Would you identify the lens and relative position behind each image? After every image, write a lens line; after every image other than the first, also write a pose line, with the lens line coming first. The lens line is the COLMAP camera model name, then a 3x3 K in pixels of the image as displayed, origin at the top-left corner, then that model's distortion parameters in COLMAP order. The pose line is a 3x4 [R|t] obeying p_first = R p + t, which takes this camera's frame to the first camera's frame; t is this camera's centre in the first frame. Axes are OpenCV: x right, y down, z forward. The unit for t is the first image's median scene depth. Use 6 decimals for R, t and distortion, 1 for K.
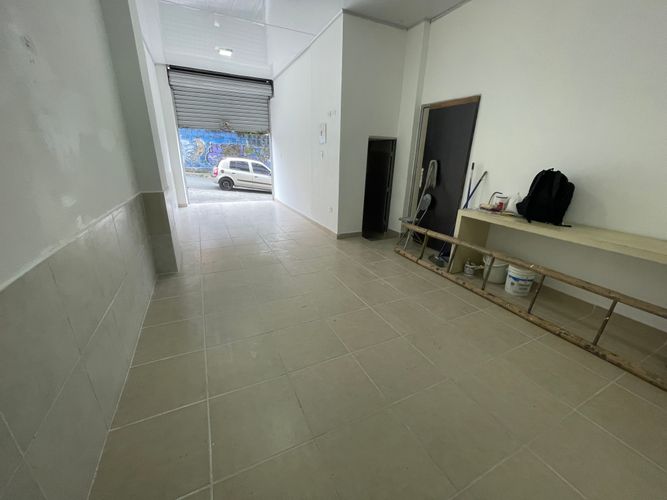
lens RADIAL K [[269.3, 0, 331.7], [0, 269.3, 249.3], [0, 0, 1]] dist [0.001222, 0.000250]
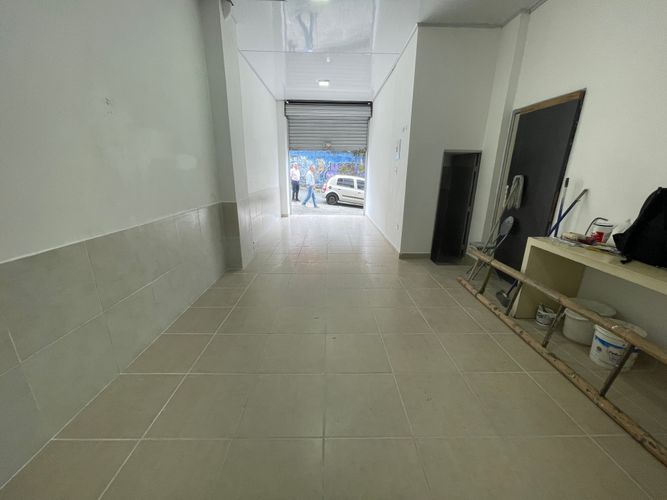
lens RADIAL K [[269.3, 0, 331.7], [0, 269.3, 249.3], [0, 0, 1]] dist [0.001222, 0.000250]
pose [[0.907848, 0.103728, -0.406267, 0.191507], [-0.127558, 0.991317, -0.031941, -0.010212], [0.399426, 0.080820, 0.913196, 0.045092]]
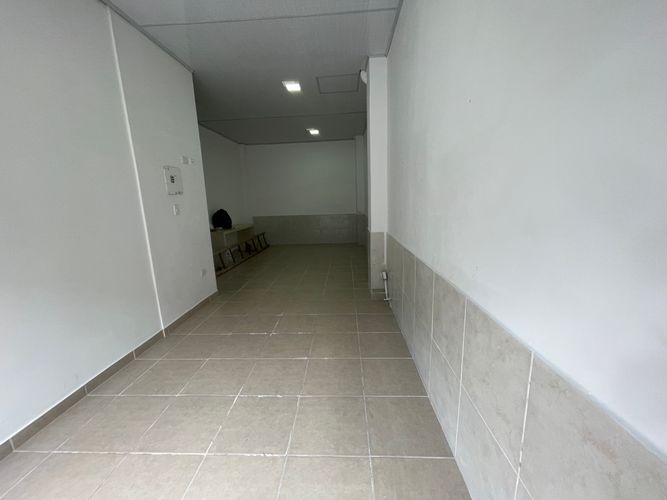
lens RADIAL K [[268.8, 0, 332.6], [0, 268.8, 246.7], [0, 0, 1]] dist [0.022484, 0.000100]
pose [[-0.883721, -0.071713, 0.462486, -0.756414], [0.169500, 0.872063, 0.459104, -0.556109], [-0.436241, 0.484111, -0.758505, 1.499675]]
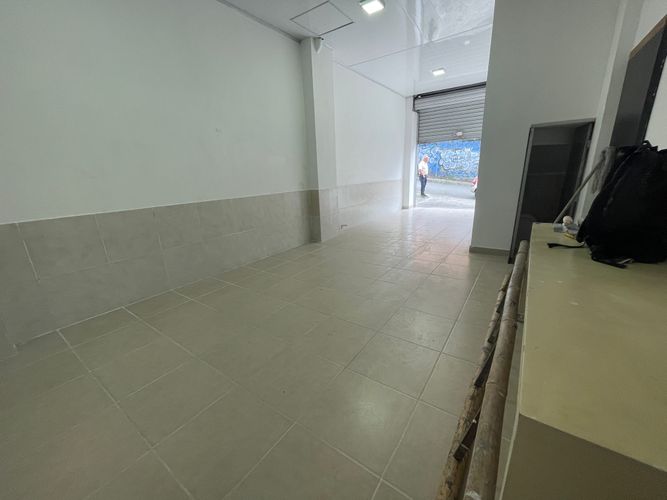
lens RADIAL K [[269.3, 0, 331.7], [0, 269.3, 249.3], [0, 0, 1]] dist [0.001222, 0.000250]
pose [[0.489139, 0.202319, -0.848416, 0.557051], [-0.238395, 0.966697, 0.093083, -0.023231], [0.838994, 0.156728, 0.521081, 0.187096]]
